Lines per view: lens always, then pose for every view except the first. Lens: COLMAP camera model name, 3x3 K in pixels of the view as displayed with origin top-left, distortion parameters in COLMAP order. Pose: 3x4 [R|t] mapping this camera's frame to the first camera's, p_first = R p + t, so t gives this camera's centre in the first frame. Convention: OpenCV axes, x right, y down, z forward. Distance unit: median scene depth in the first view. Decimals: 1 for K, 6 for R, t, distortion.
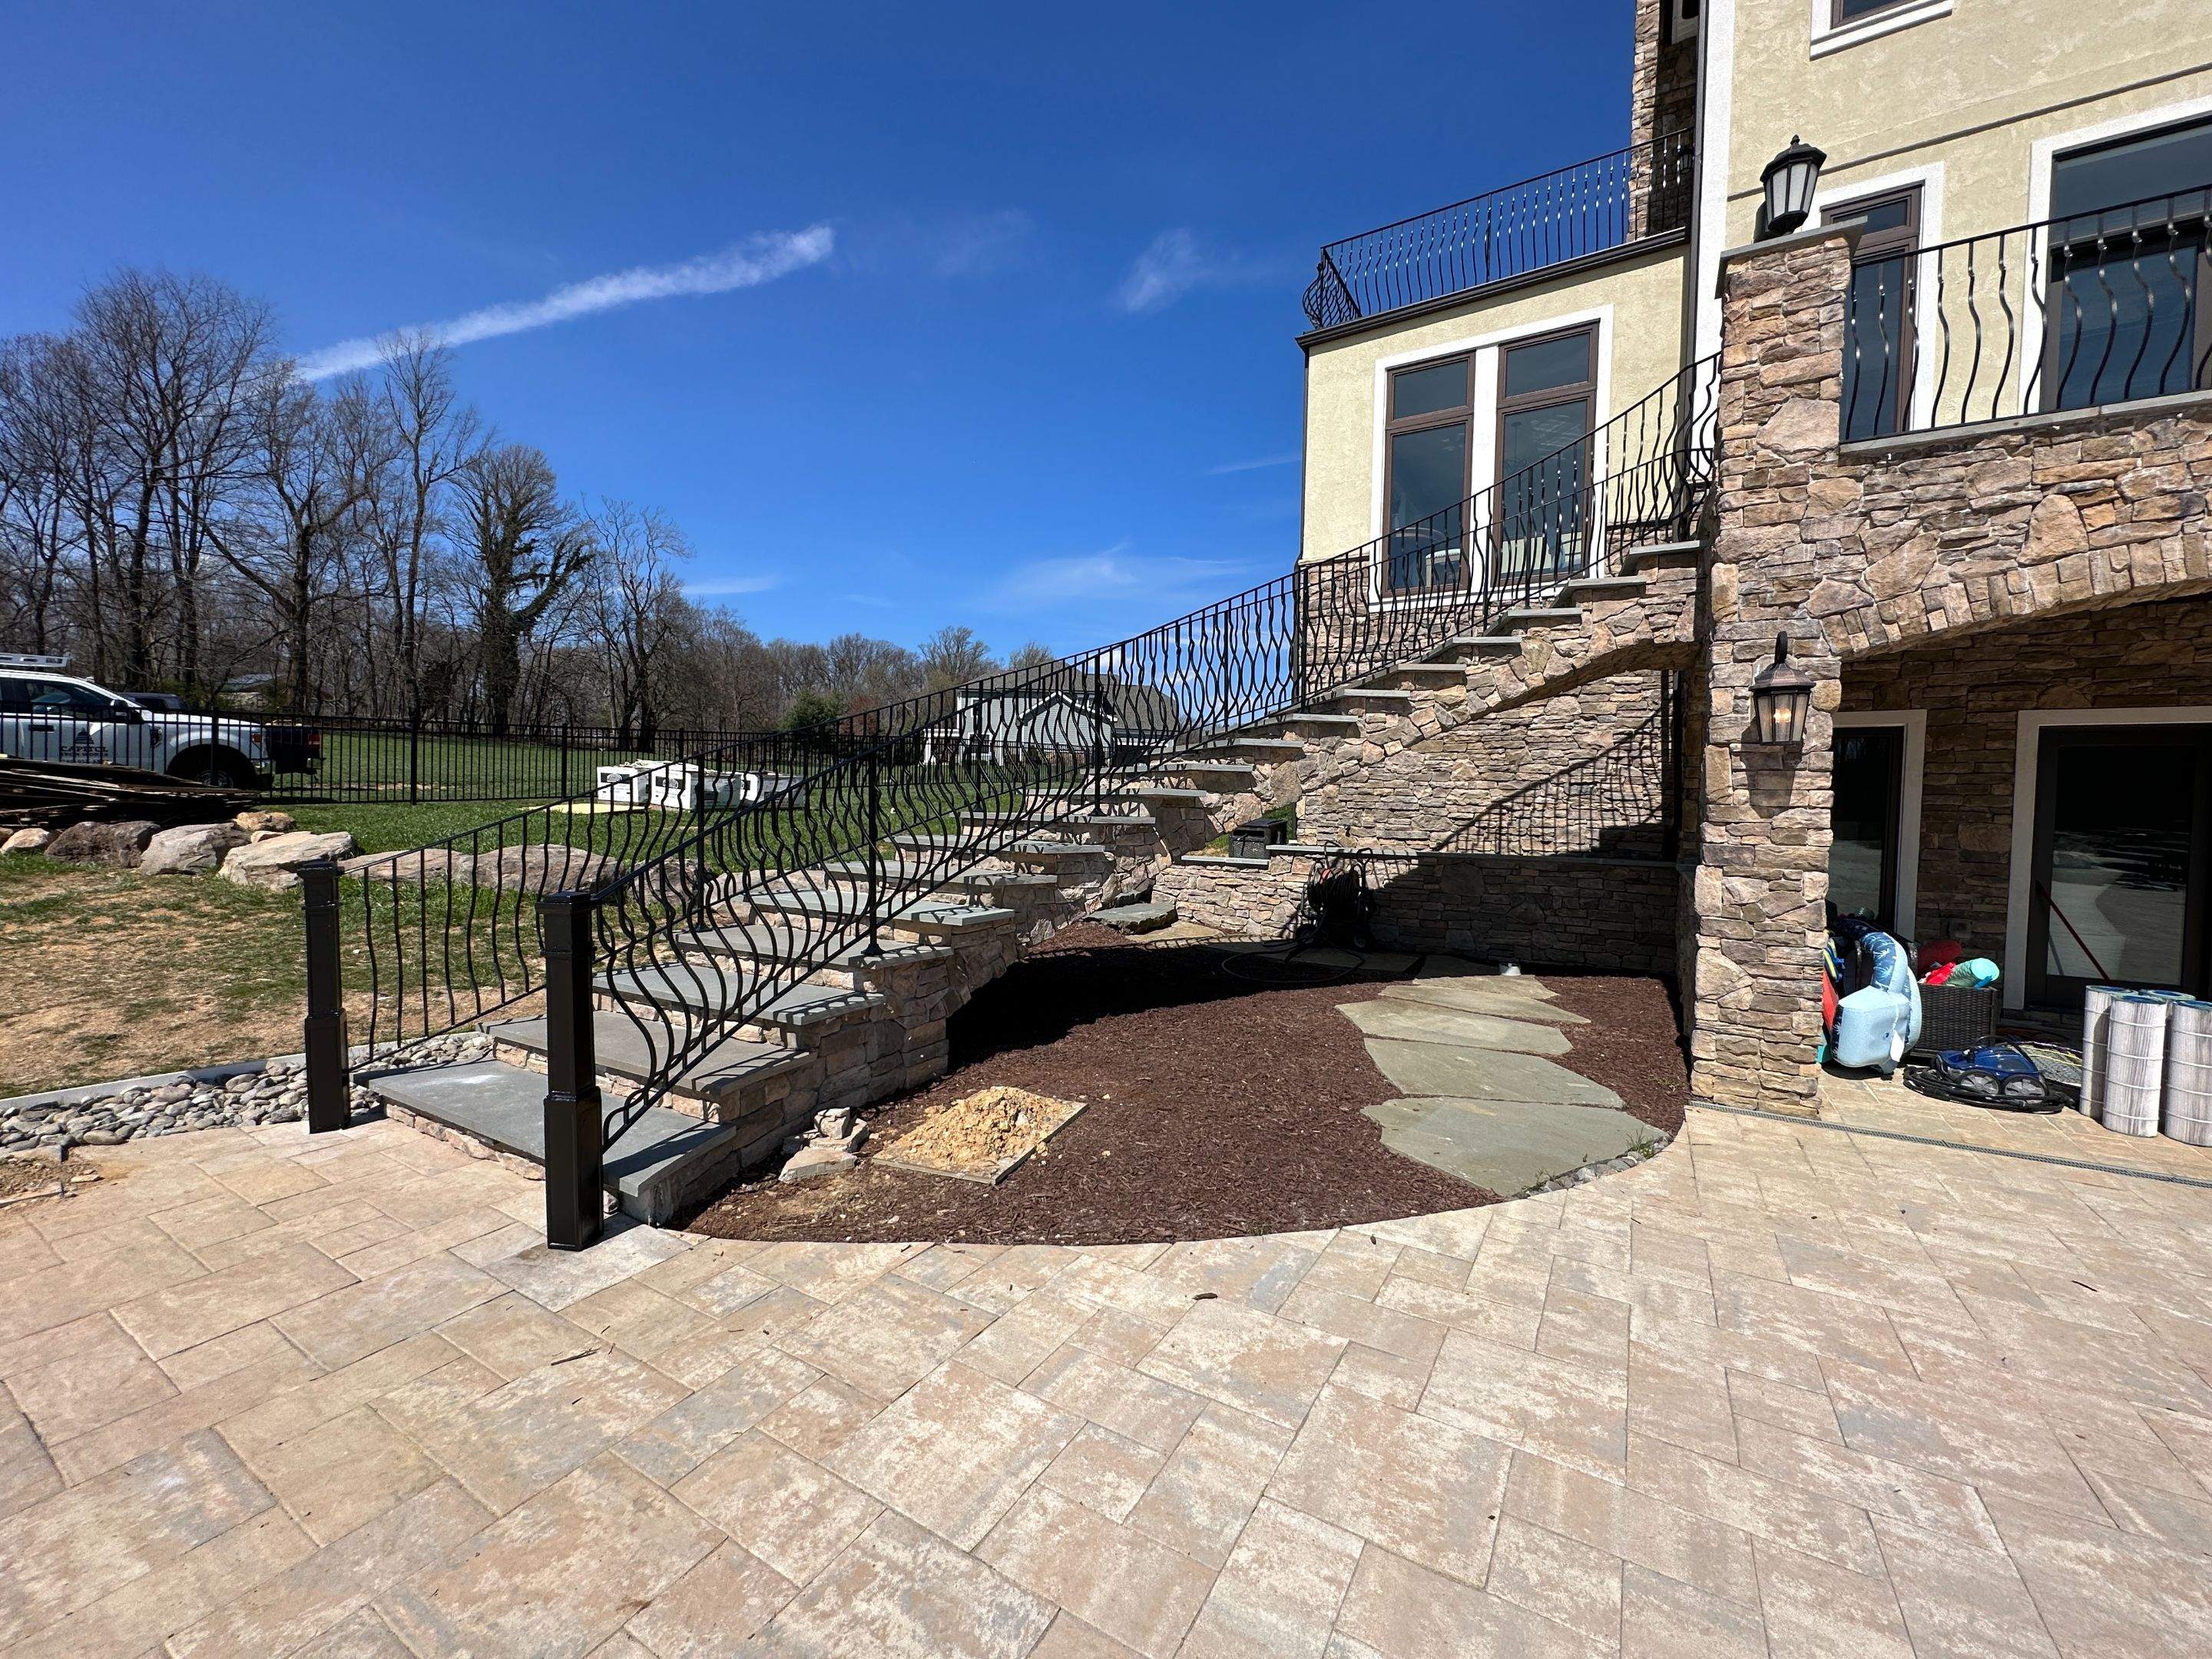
lens RADIAL K [[882.7, 0, 1104.8], [0, 882.7, 830.1], [0, 0, 1]] dist [-0.002345, 0.000634]
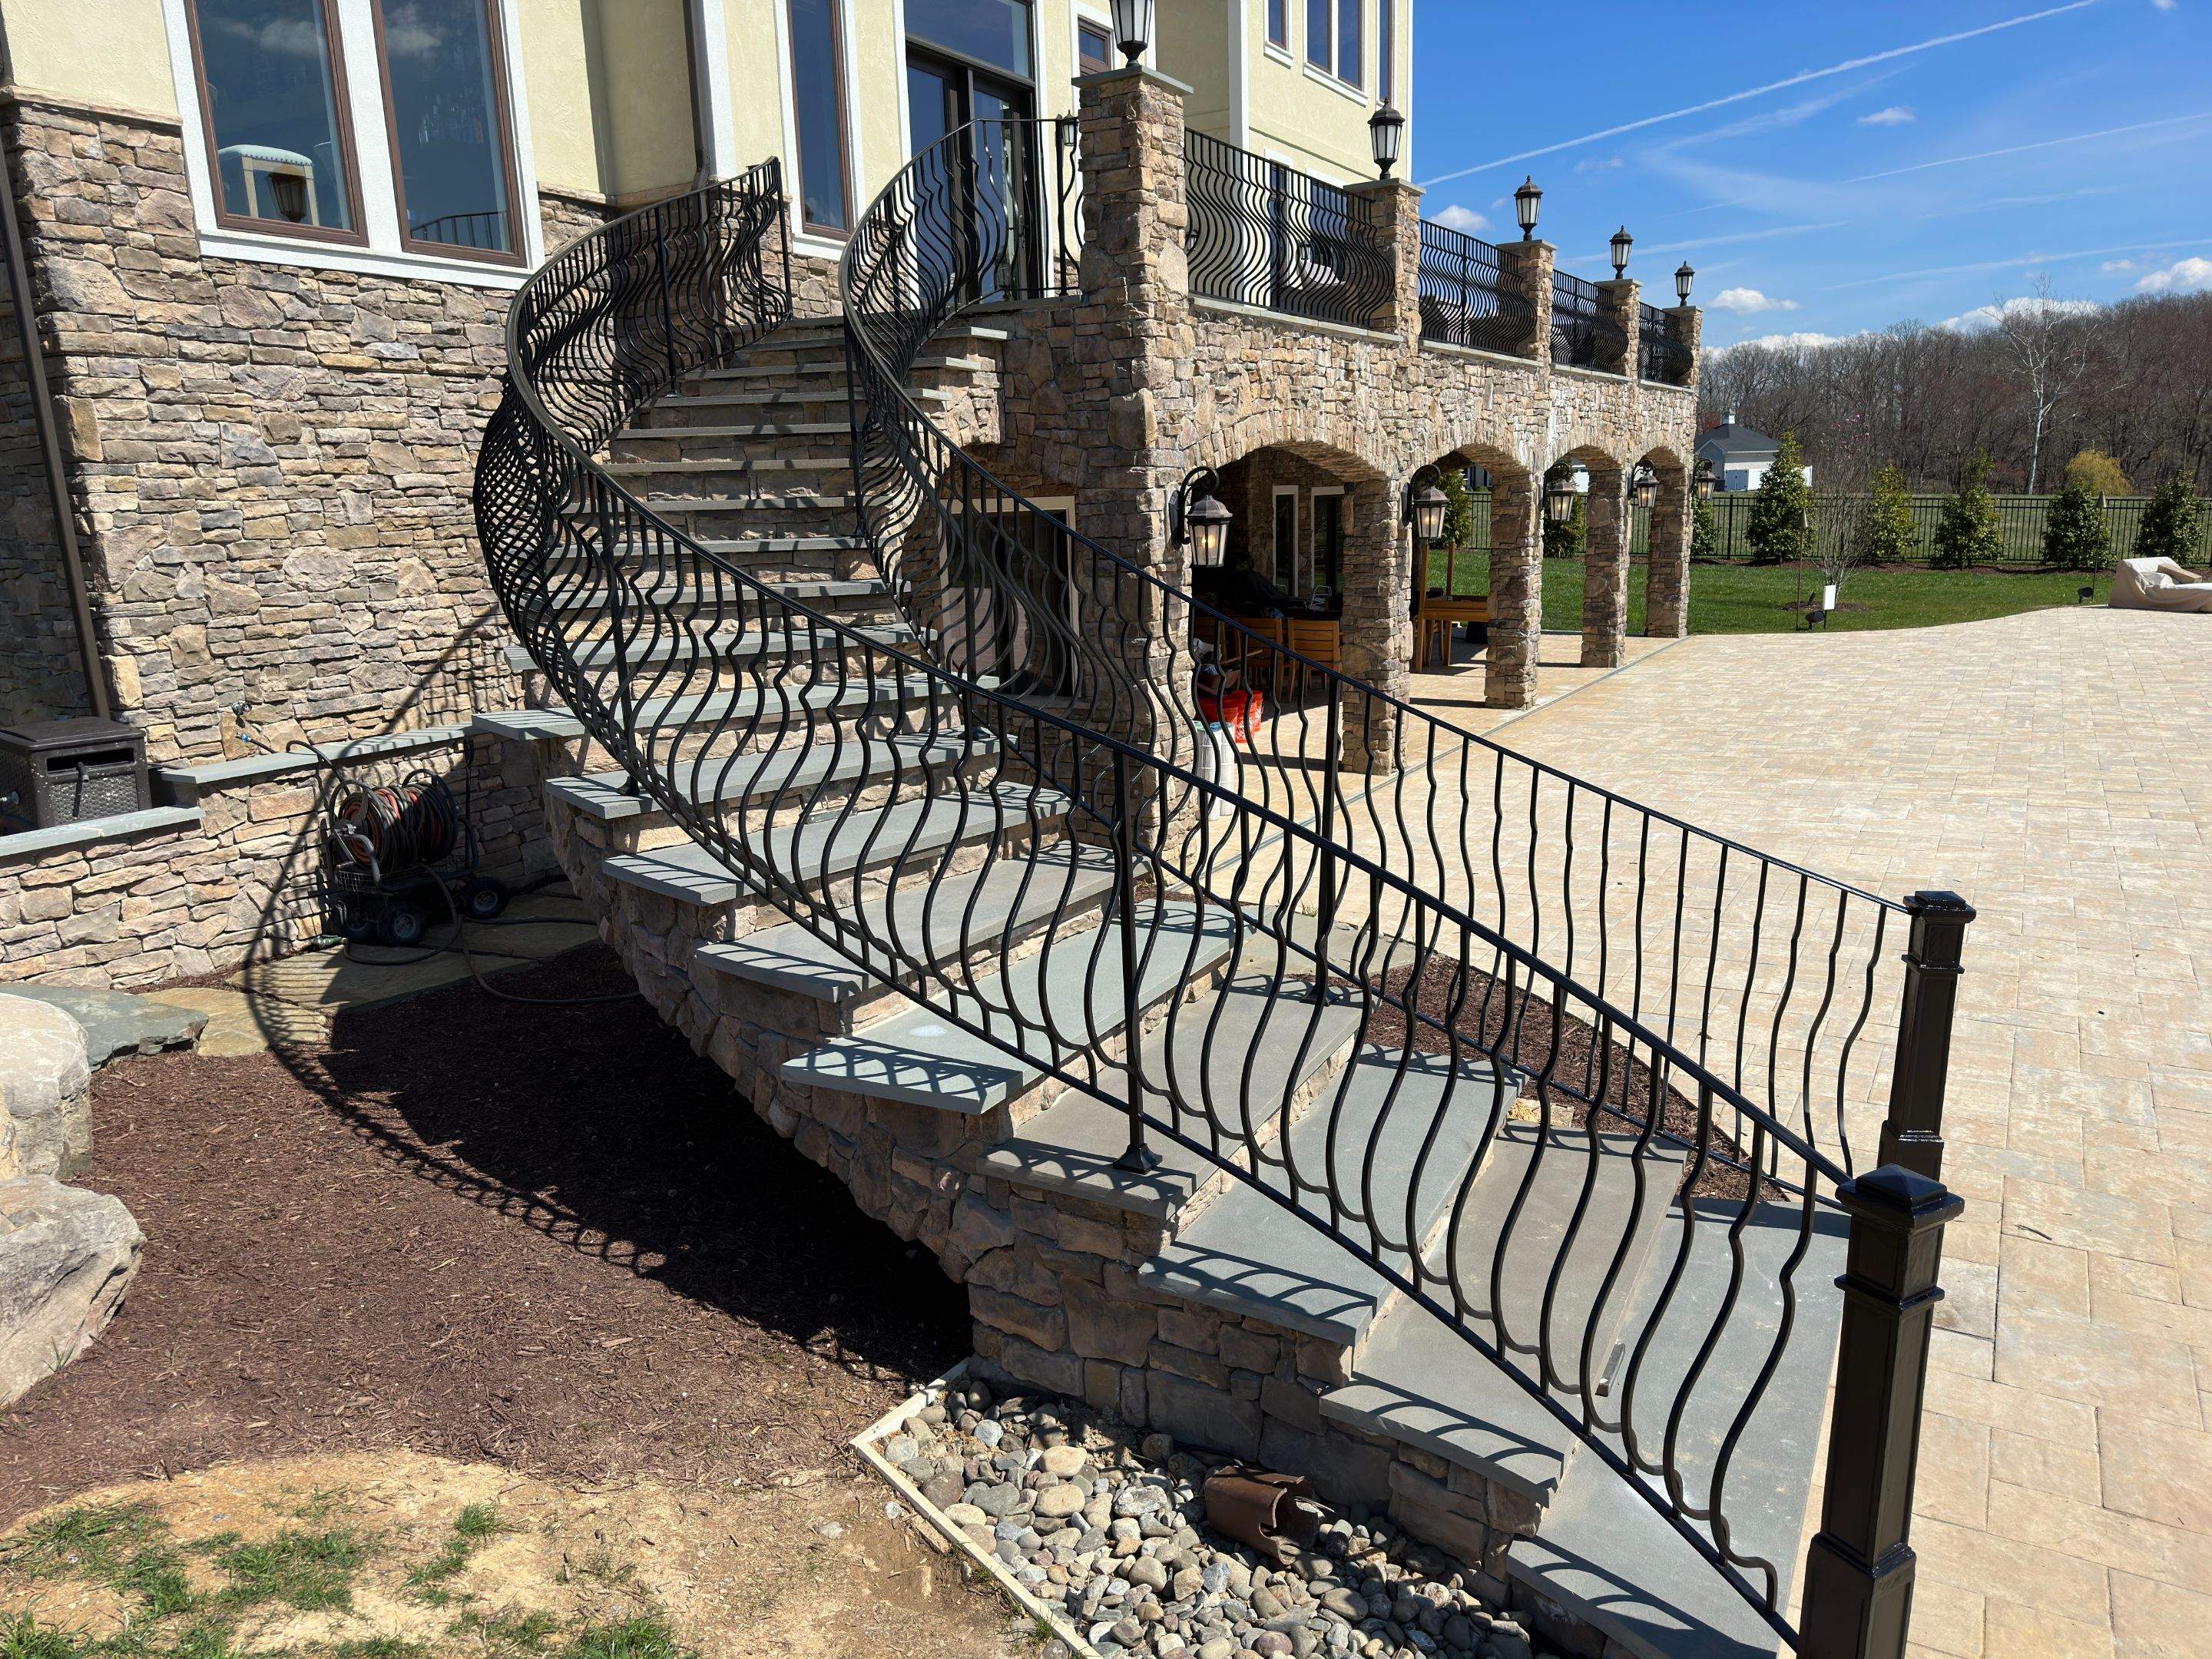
lens RADIAL K [[1544.3, 0, 1100.6], [0, 1544.3, 838.0], [0, 0, 1]] dist [0.058563, -0.068974]
pose [[-0.014316, -0.236353, 0.971562, -0.972495], [0.062543, 0.969547, 0.236785, -0.179354], [-0.997940, 0.064155, 0.000902, 0.869873]]
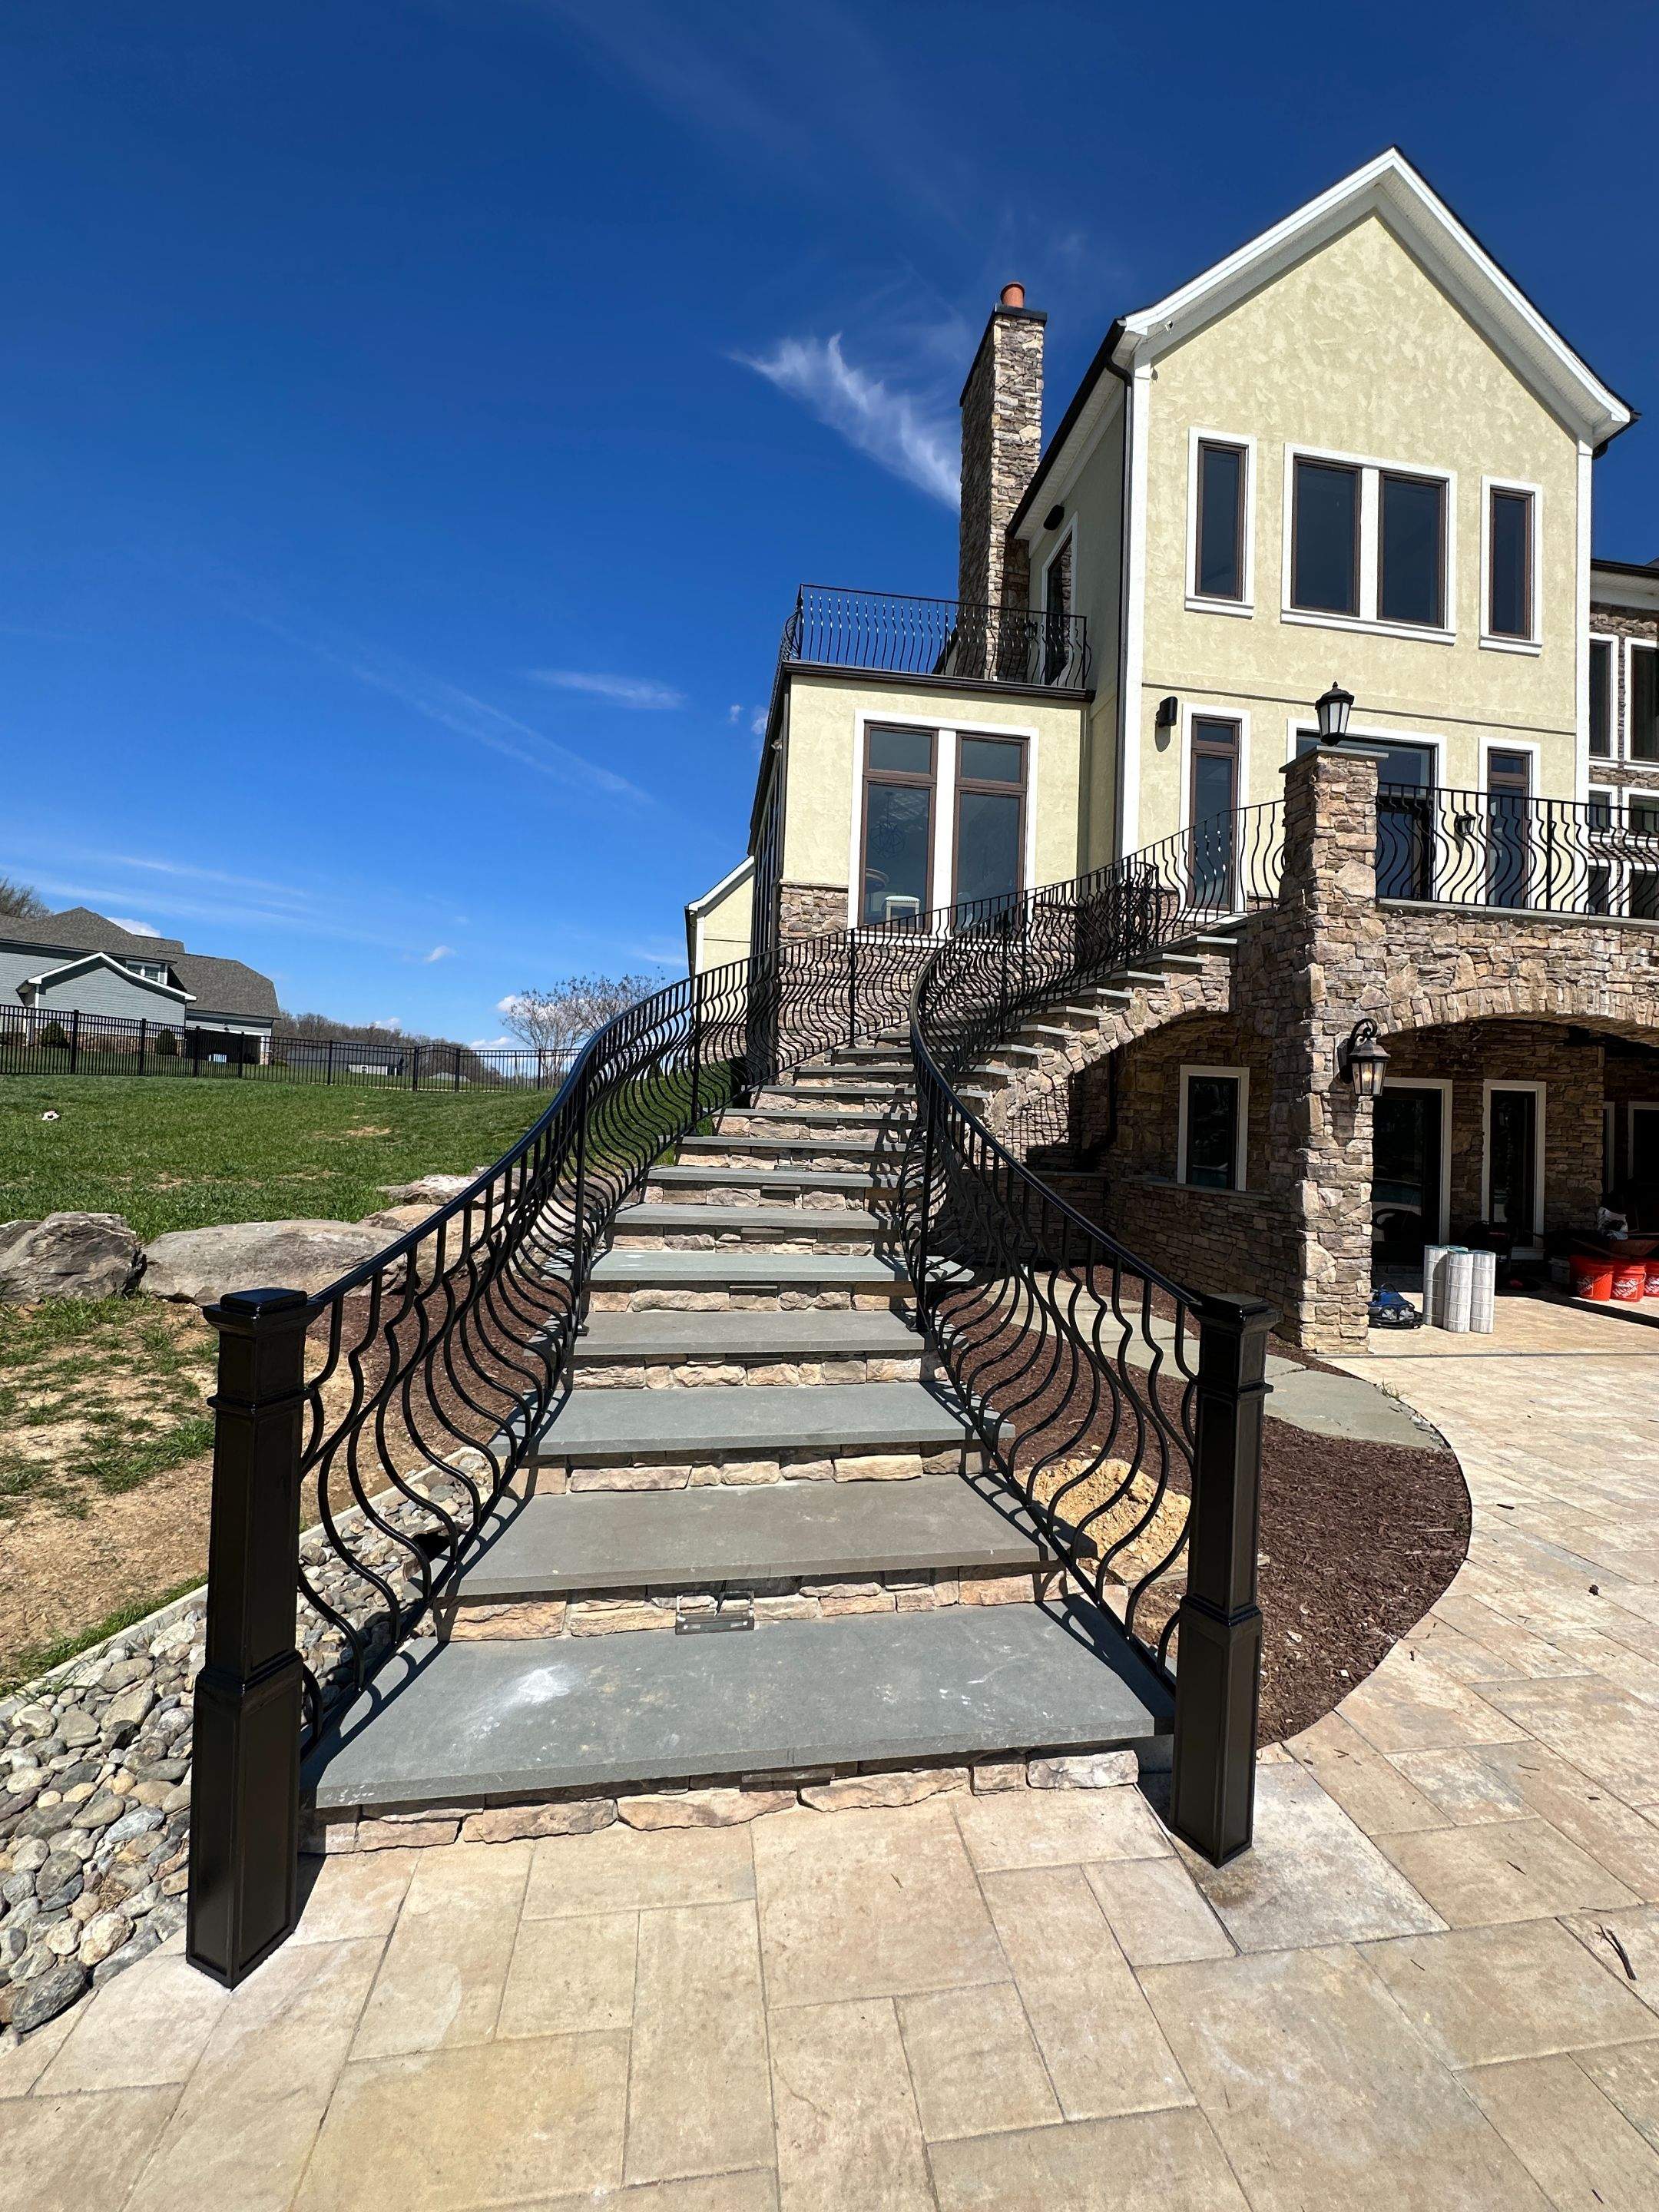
lens RADIAL K [[882.7, 0, 828.7], [0, 882.7, 1102.5], [0, 0, 1]] dist [-0.002345, 0.000634]
pose [[0.770149, 0.023763, 0.637421, -0.626453], [0.000267, 0.999294, -0.037577, -0.023851], [-0.637864, 0.029110, 0.769599, 0.337063]]
